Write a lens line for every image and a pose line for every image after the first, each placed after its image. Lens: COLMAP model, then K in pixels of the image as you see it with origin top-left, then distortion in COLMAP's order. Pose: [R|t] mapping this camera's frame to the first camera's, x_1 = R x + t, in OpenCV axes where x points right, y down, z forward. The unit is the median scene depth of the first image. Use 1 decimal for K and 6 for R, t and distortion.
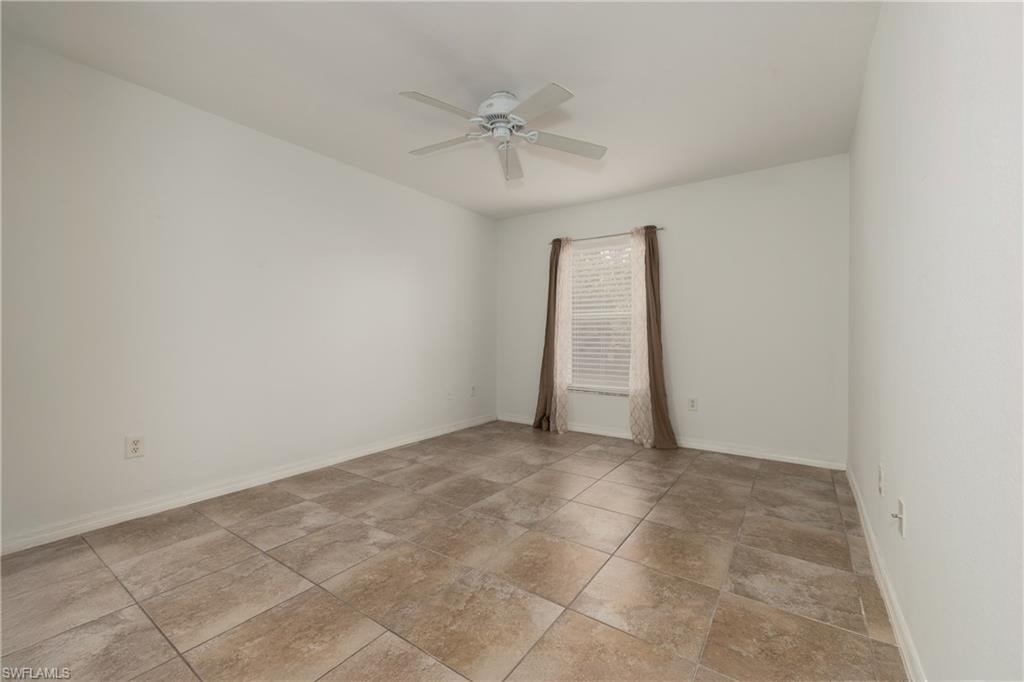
lens RADIAL K [[414.4, 0, 519.0], [0, 414.4, 339.6], [0, 0, 1]] dist [0.000916, 0.000153]
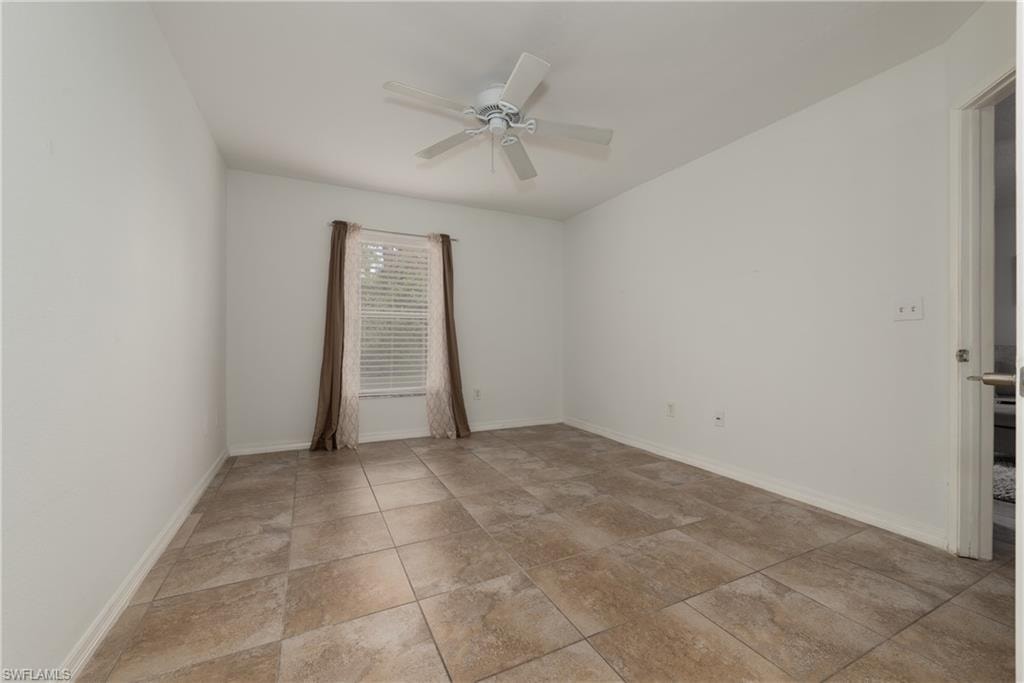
lens RADIAL K [[414.4, 0, 519.0], [0, 414.4, 340.1], [0, 0, 1]] dist [0.000916, 0.000153]
pose [[0.481420, -0.002638, 0.876486, -0.650218], [0.006053, 0.999982, -0.000316, 0.003184], [-0.876469, 0.005457, 0.481427, 0.371262]]
